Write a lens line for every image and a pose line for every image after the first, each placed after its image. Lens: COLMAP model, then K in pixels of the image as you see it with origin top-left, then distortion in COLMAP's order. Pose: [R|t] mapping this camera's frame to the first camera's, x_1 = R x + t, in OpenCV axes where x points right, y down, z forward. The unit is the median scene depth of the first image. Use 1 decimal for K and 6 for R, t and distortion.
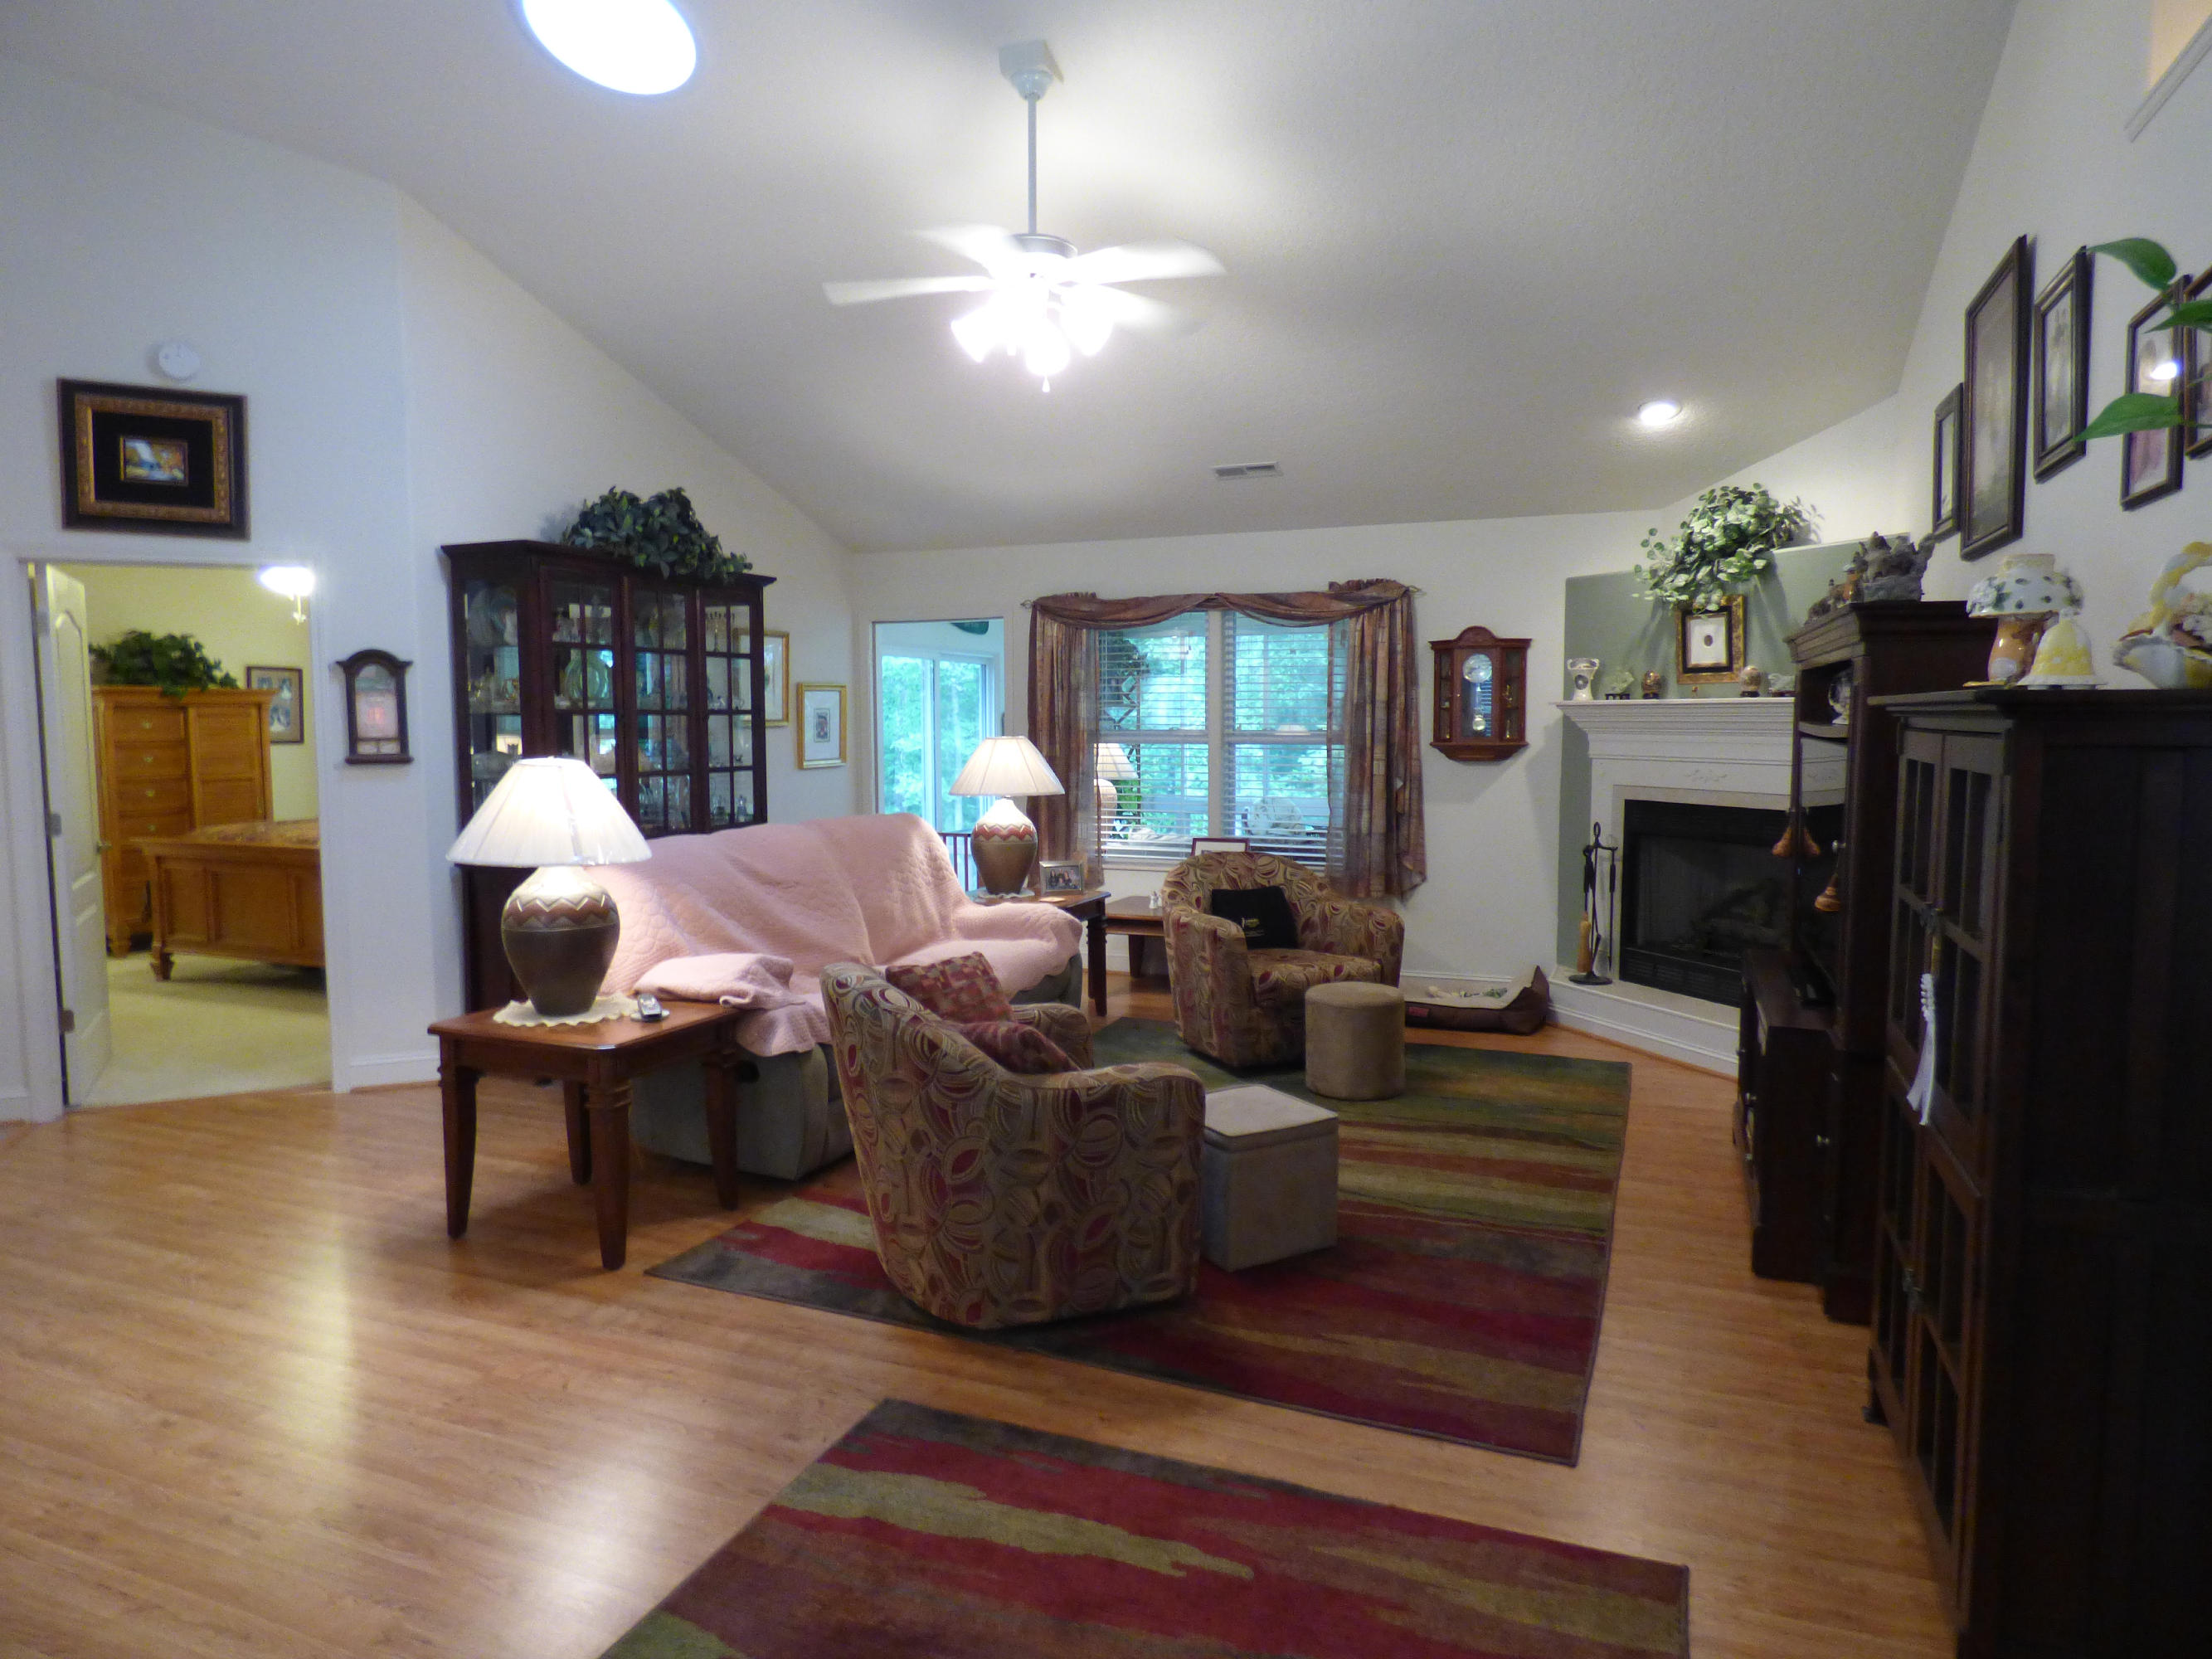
lens RADIAL K [[1332.4, 0, 1111.5], [0, 1332.4, 823.3], [0, 0, 1]] dist [-0.020222, -0.000720]
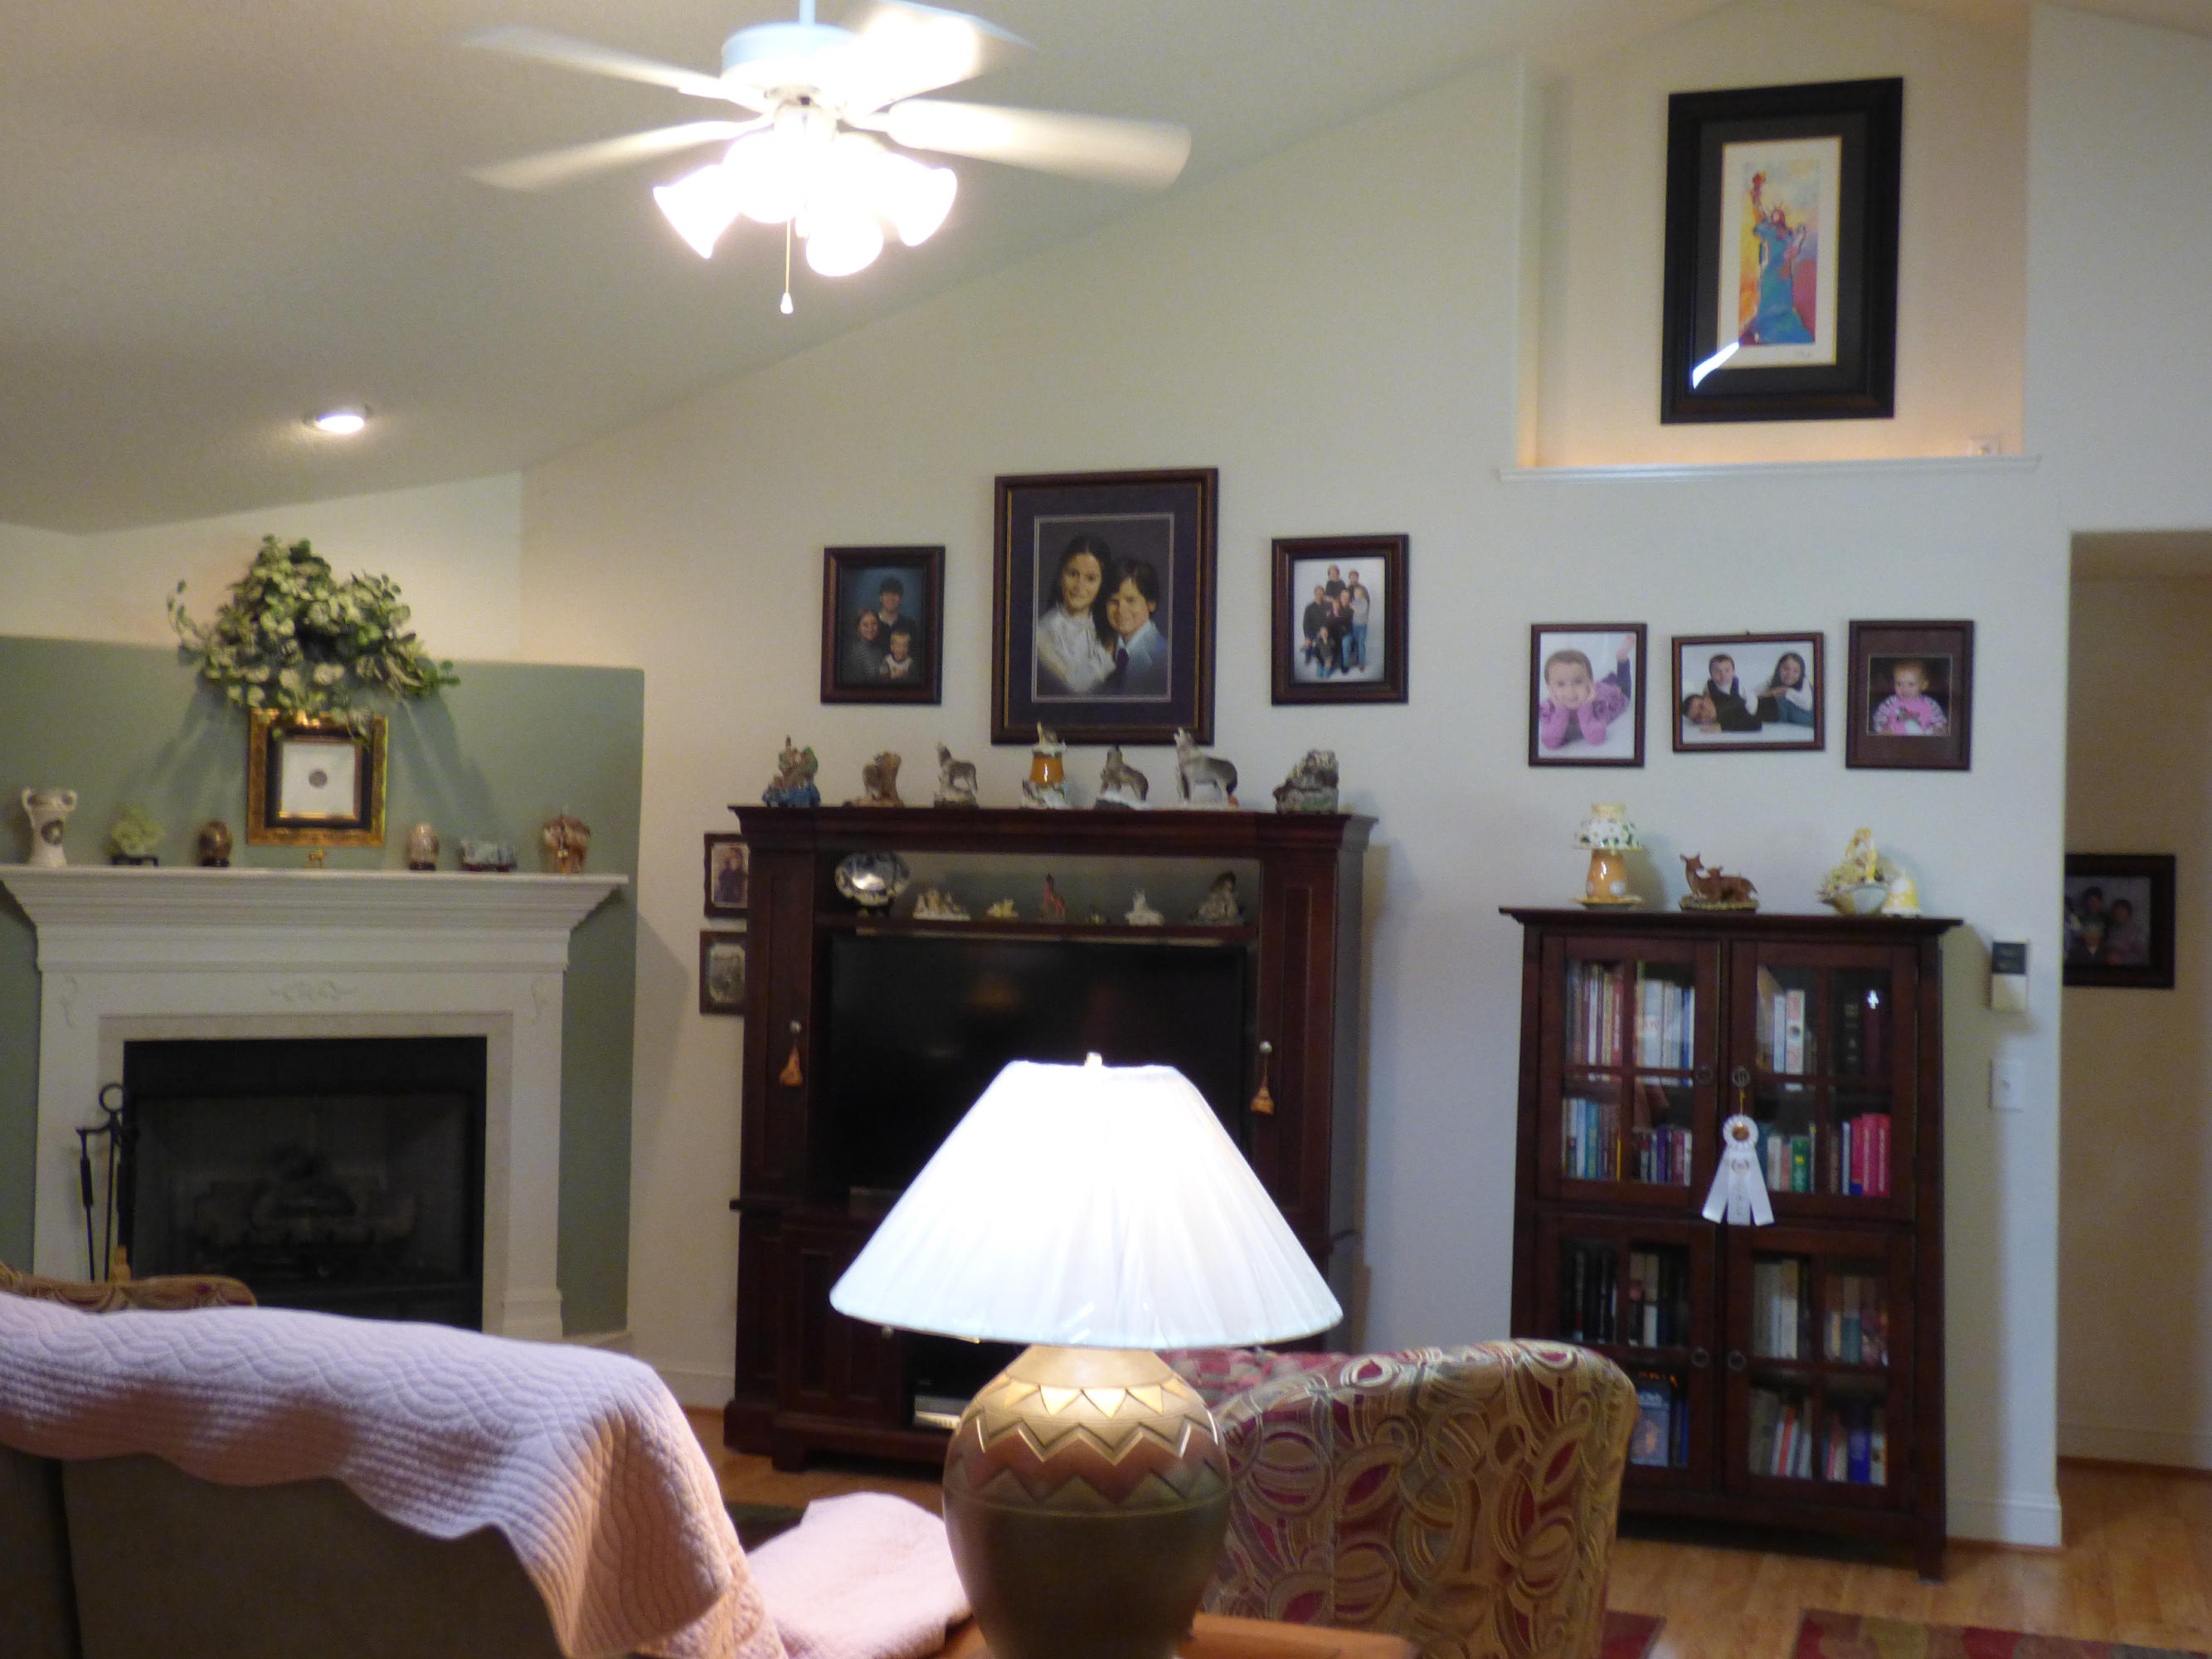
lens RADIAL K [[2502.6, 0, 1106.0], [0, 2502.6, 829.5], [0, 0, 1]] dist [-0.025995, 0.020203]
pose [[-0.042496, 0.021134, 0.998873, -0.733709], [0.057201, 0.998188, -0.018686, -0.067008], [-0.997458, 0.056343, -0.043627, 0.650696]]
